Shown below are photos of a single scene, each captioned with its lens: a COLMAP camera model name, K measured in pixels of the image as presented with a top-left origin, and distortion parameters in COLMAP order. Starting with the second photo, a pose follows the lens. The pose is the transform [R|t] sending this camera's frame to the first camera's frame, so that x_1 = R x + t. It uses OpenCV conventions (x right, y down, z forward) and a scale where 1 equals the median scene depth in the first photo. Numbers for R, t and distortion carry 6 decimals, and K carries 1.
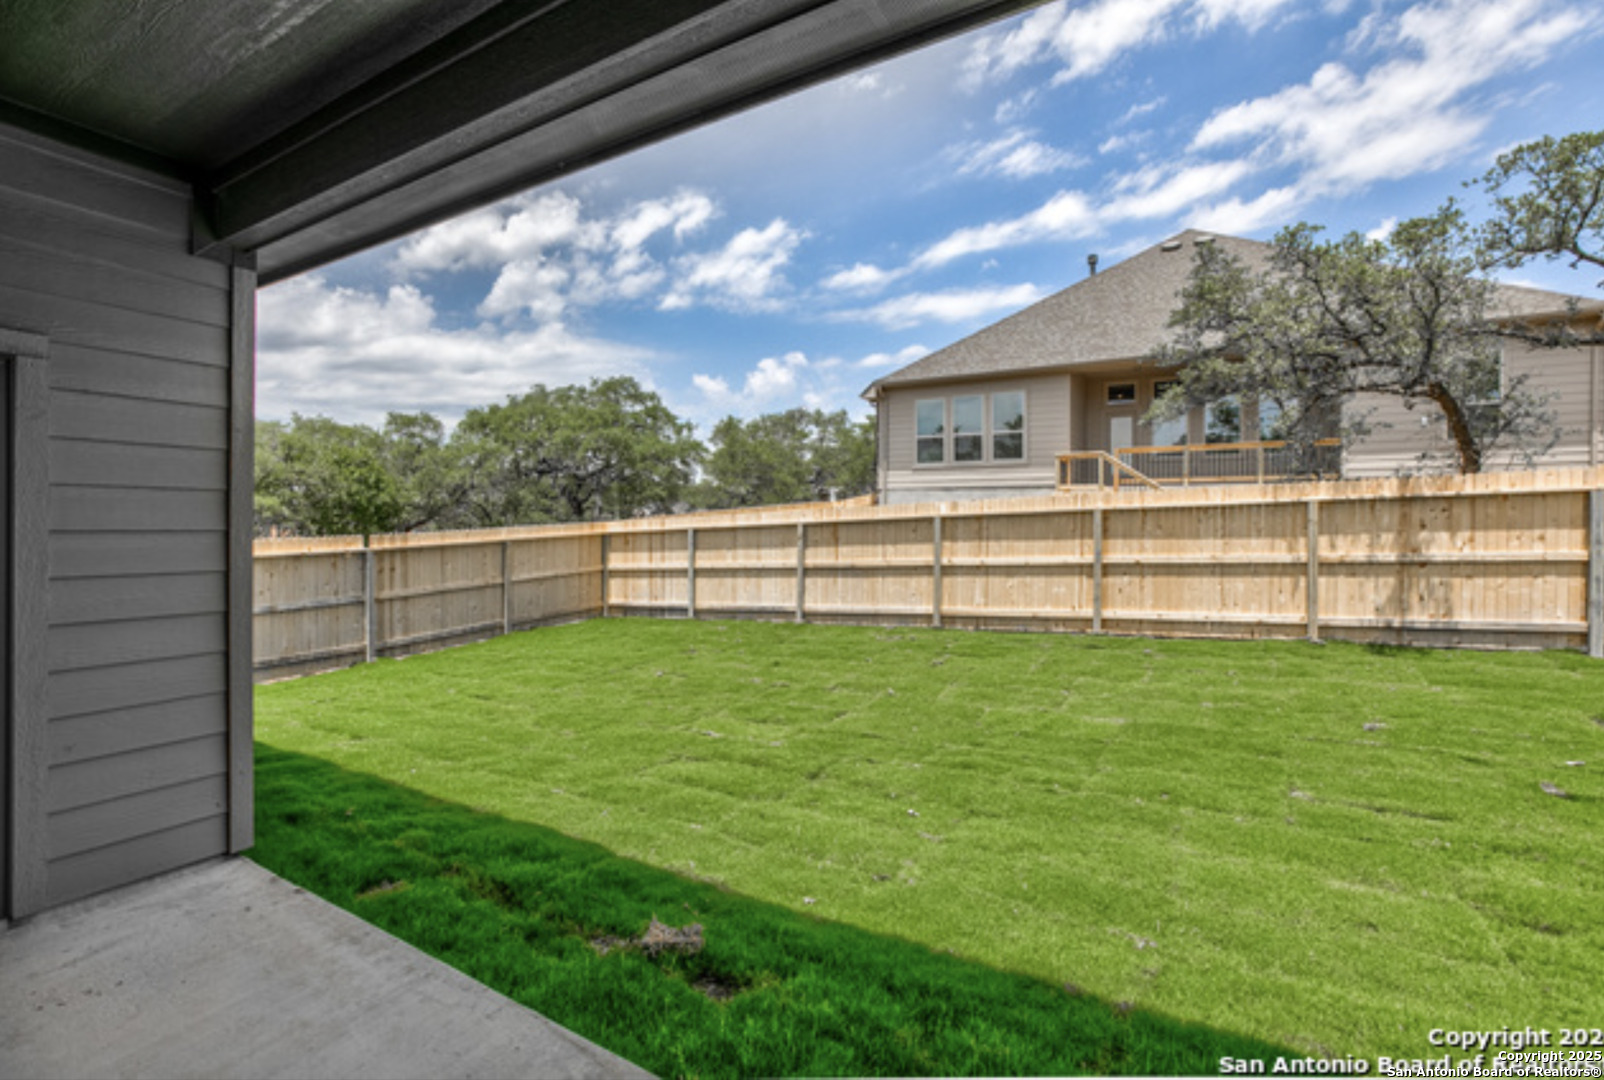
lens RADIAL K [[744.5, 0, 892.2], [0, 744.5, 541.7], [0, 0, 1]] dist [-0.001002, -0.000020]
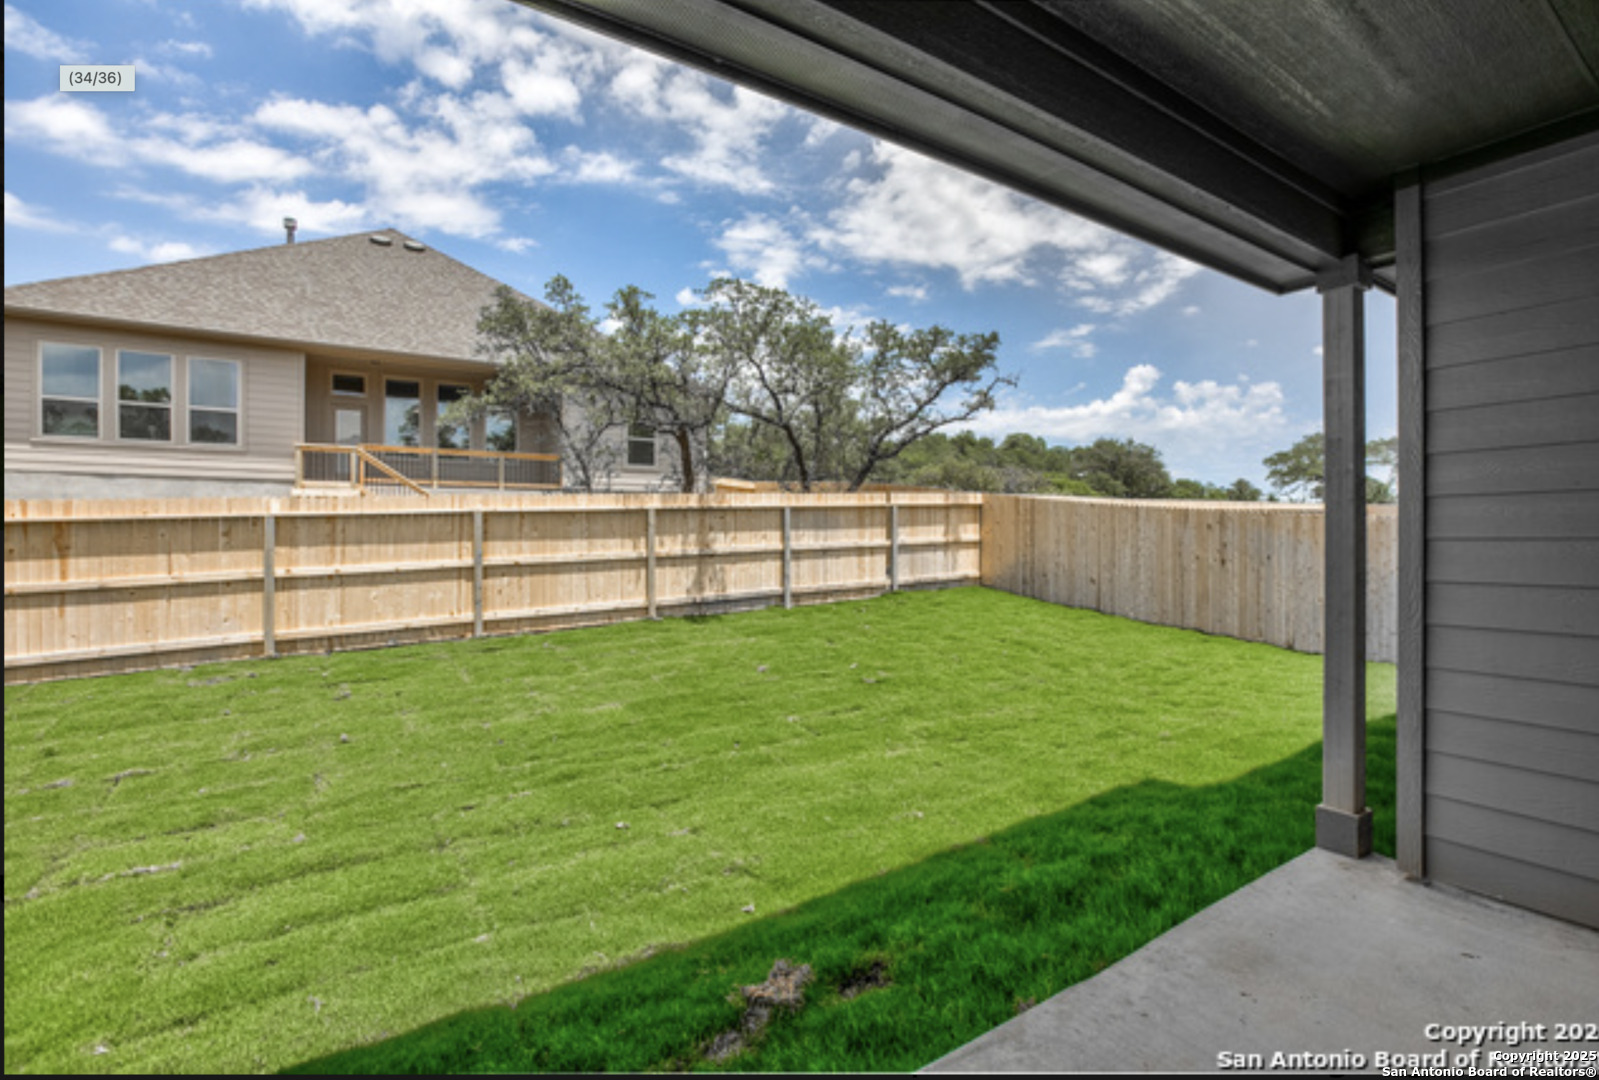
lens RADIAL K [[699.3, 0, 799.5], [0, 699.3, 540.0], [0, 0, 1]] dist [-0.078664, 0.035094]
pose [[0.471132, -0.012166, 0.881979, -0.335159], [0.014664, 0.999875, 0.005959, -0.004548], [-0.881941, 0.010126, 0.471251, 0.194041]]
